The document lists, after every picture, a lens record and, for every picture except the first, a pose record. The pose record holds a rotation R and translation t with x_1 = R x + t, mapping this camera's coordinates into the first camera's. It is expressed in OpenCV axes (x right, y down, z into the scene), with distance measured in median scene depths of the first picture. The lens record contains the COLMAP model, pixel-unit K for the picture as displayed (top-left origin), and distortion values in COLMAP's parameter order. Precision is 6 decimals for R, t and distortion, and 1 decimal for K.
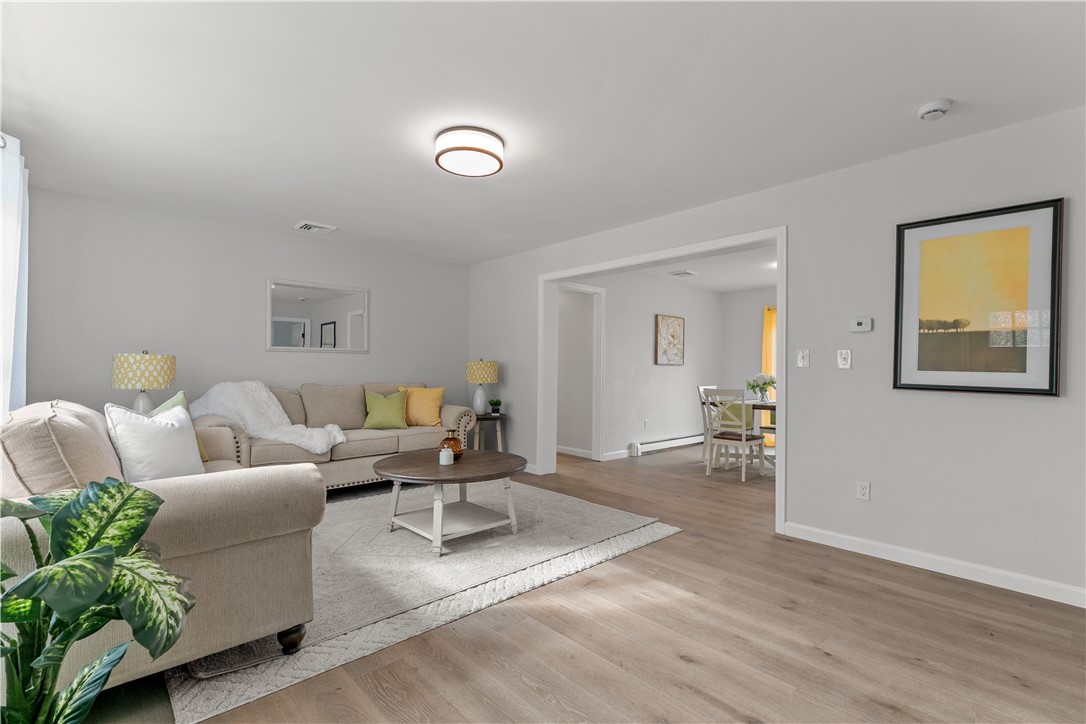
lens RADIAL K [[493.8, 0, 541.3], [0, 493.8, 358.7], [0, 0, 1]] dist [0.009230, -0.003128]
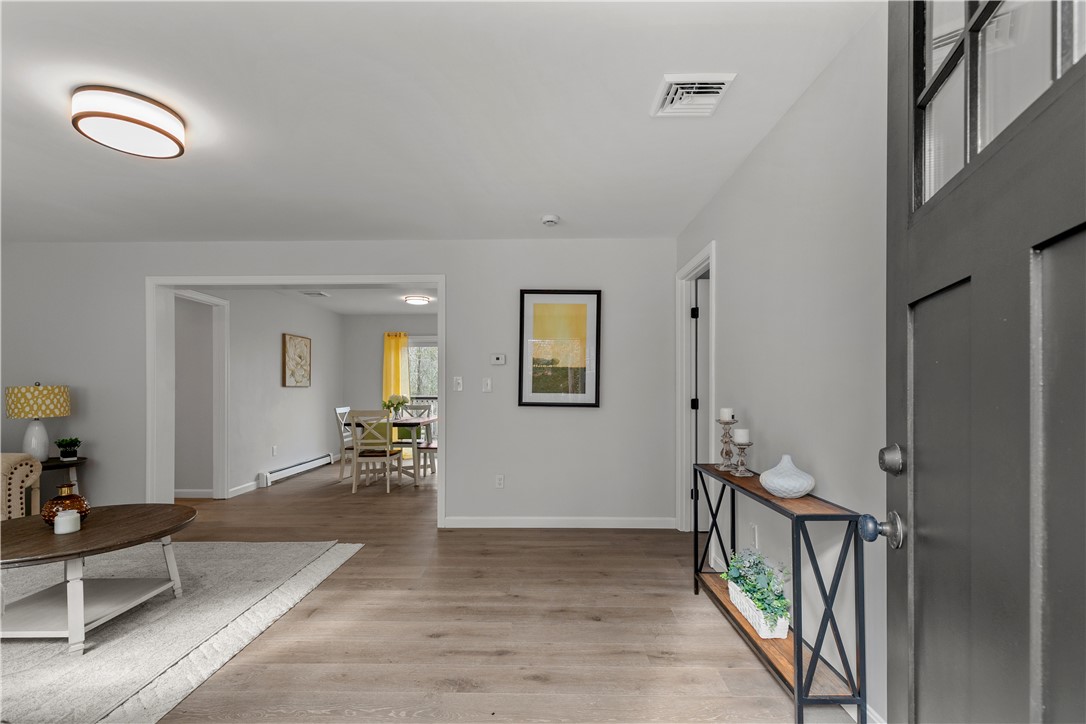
lens RADIAL K [[493.8, 0, 543.2], [0, 493.8, 386.1], [0, 0, 1]] dist [0.009230, -0.003128]
pose [[0.685305, -0.007946, 0.728213, -0.264468], [-0.006589, 0.999832, 0.017110, -0.020568], [-0.728227, -0.016524, 0.685137, -0.011782]]
